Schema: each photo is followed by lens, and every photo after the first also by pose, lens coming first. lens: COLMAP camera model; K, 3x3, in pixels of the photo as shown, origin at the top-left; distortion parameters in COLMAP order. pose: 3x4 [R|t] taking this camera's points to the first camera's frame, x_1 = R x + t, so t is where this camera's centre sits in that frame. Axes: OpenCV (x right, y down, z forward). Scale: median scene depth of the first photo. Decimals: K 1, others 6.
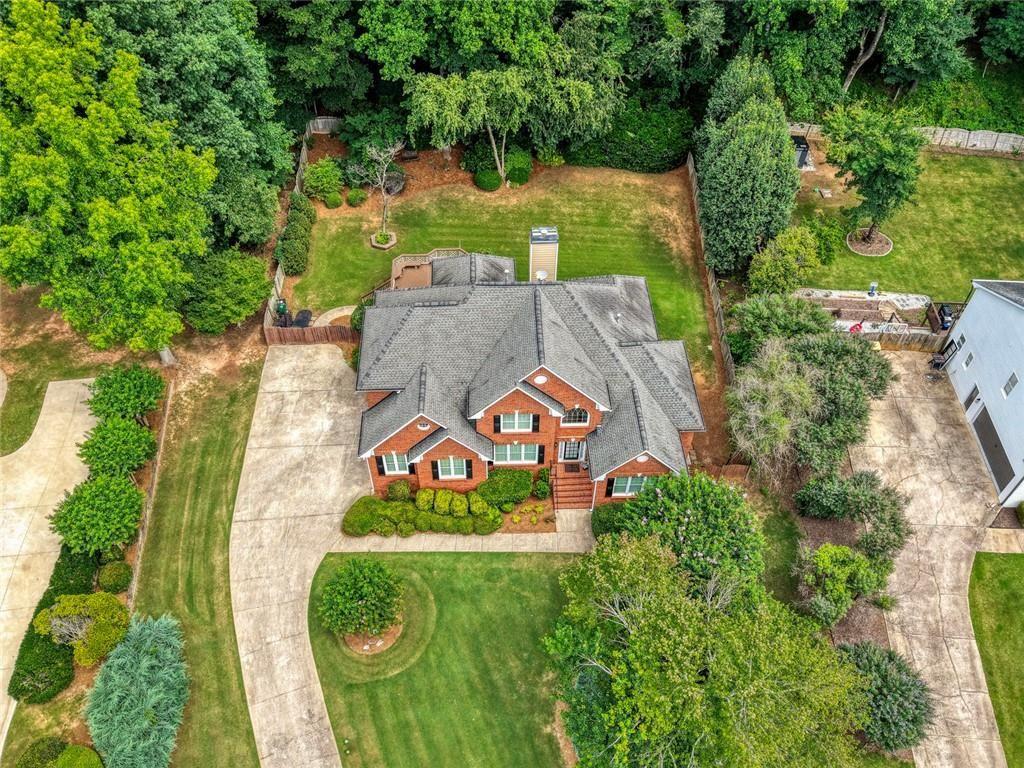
lens RADIAL K [[817.4, 0, 512.0], [0, 817.4, 384.0], [0, 0, 1]] dist [0.060100, -0.093564]
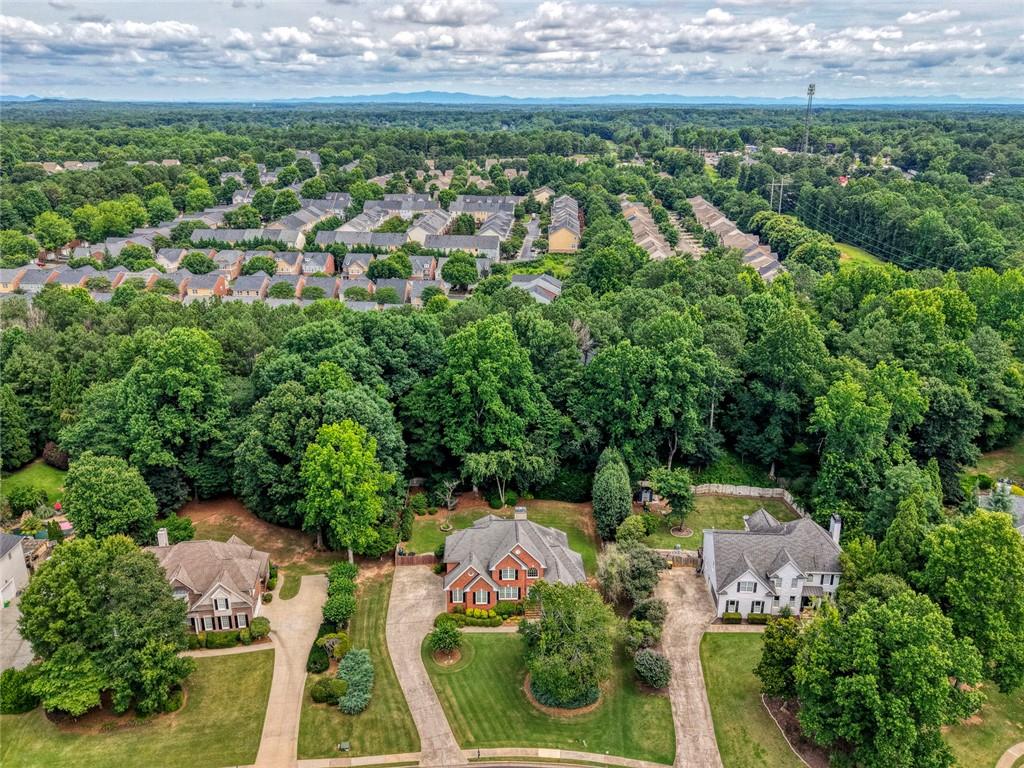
lens RADIAL K [[817.0, 0, 511.4], [0, 817.0, 353.5], [0, 0, 1]] dist [0.070527, -0.122296]
pose [[0.999992, -0.003750, -0.001416, 0.019048], [0.002443, 0.850193, -0.526465, 0.726728], [0.003178, 0.526457, 0.850196, -1.346637]]
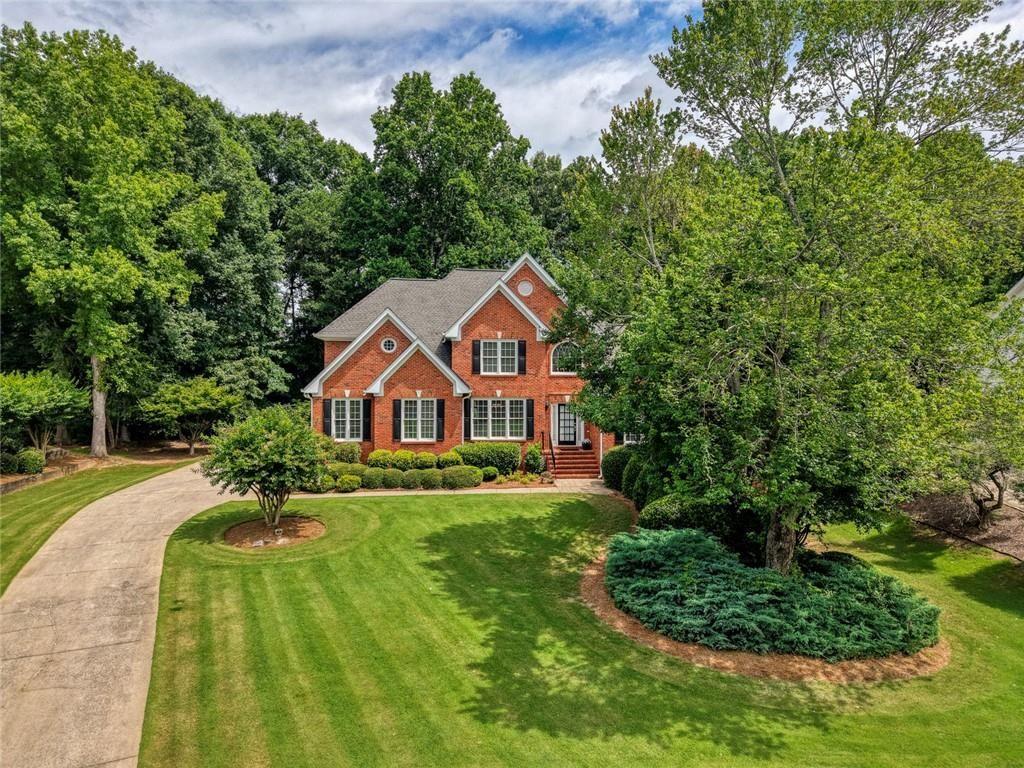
lens RADIAL K [[699.7, 0, 512.0], [0, 699.7, 384.0], [0, 0, 1]] dist [0.018421, -0.005867]
pose [[0.999231, -0.006509, 0.038675, -0.008579], [0.033323, 0.660910, -0.749725, 0.564863], [-0.020681, 0.750437, 0.660619, 0.502538]]
